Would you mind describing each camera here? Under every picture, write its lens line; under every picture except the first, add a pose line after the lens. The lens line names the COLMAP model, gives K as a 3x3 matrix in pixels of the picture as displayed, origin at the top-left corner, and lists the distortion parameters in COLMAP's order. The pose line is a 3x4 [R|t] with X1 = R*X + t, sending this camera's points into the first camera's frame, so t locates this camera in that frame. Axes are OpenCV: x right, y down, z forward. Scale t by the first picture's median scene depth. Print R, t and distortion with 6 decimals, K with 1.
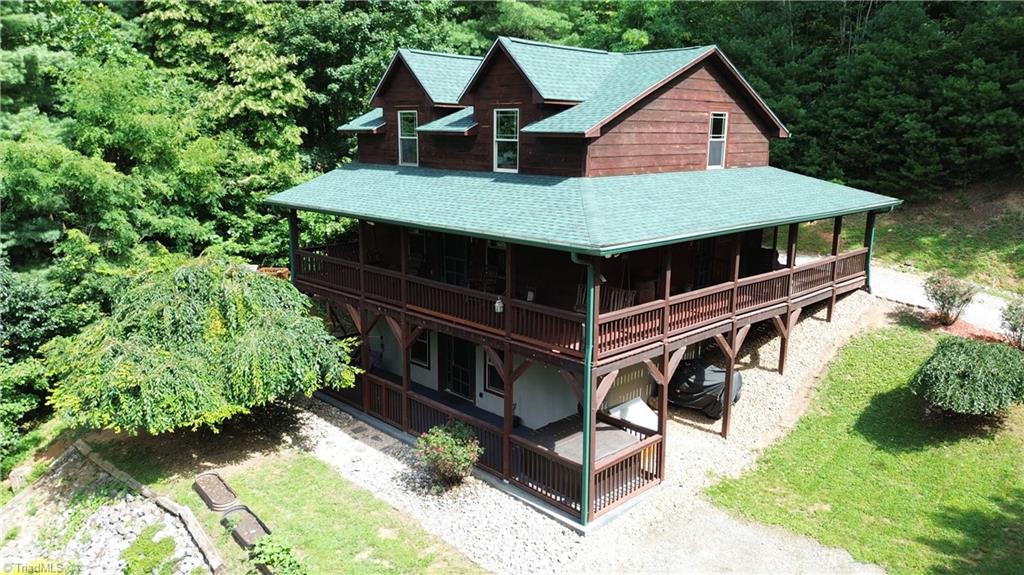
lens RADIAL K [[730.2, 0, 514.3], [0, 730.2, 291.1], [0, 0, 1]] dist [0.042000, -0.036329]
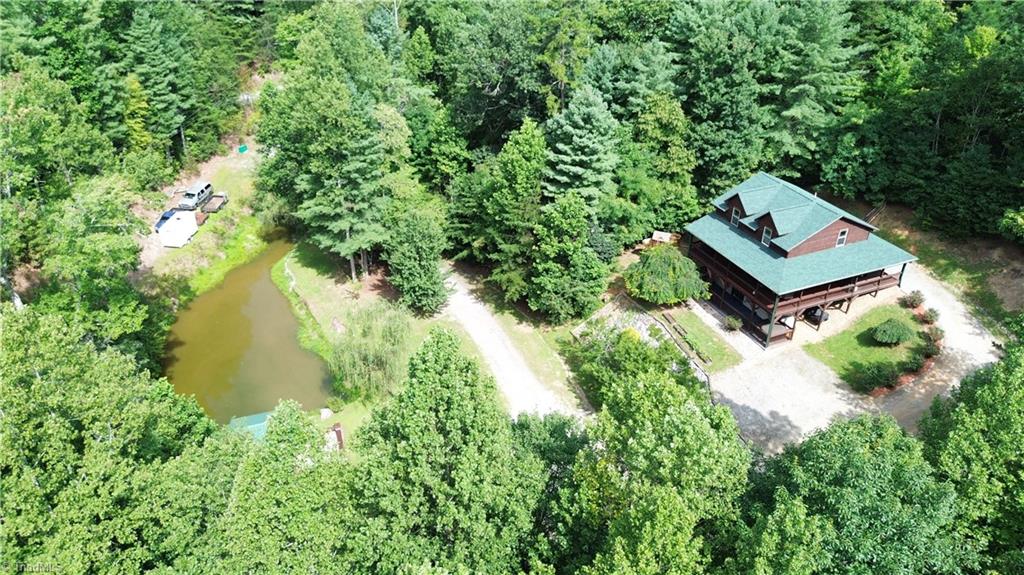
lens RADIAL K [[730.2, 0, 507.8], [0, 730.2, 287.0], [0, 0, 1]] dist [0.042000, -0.036329]
pose [[0.930276, 0.183791, -0.317502, -0.003471], [-0.069135, 0.937778, 0.340282, -0.869825], [0.360287, -0.294606, 0.885099, -2.044814]]
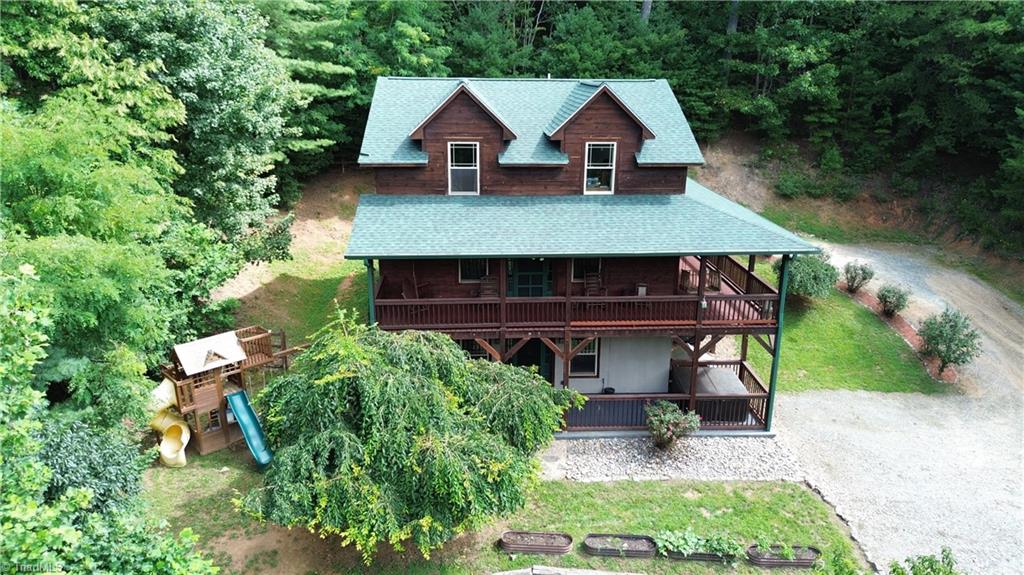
lens RADIAL K [[730.2, 0, 511.1], [0, 730.2, 295.8], [0, 0, 1]] dist [0.042000, -0.036329]
pose [[0.661399, -0.235908, 0.711968, -0.829125], [0.157599, 0.971768, 0.175586, -0.195000], [-0.733289, -0.003927, 0.679905, 0.243645]]
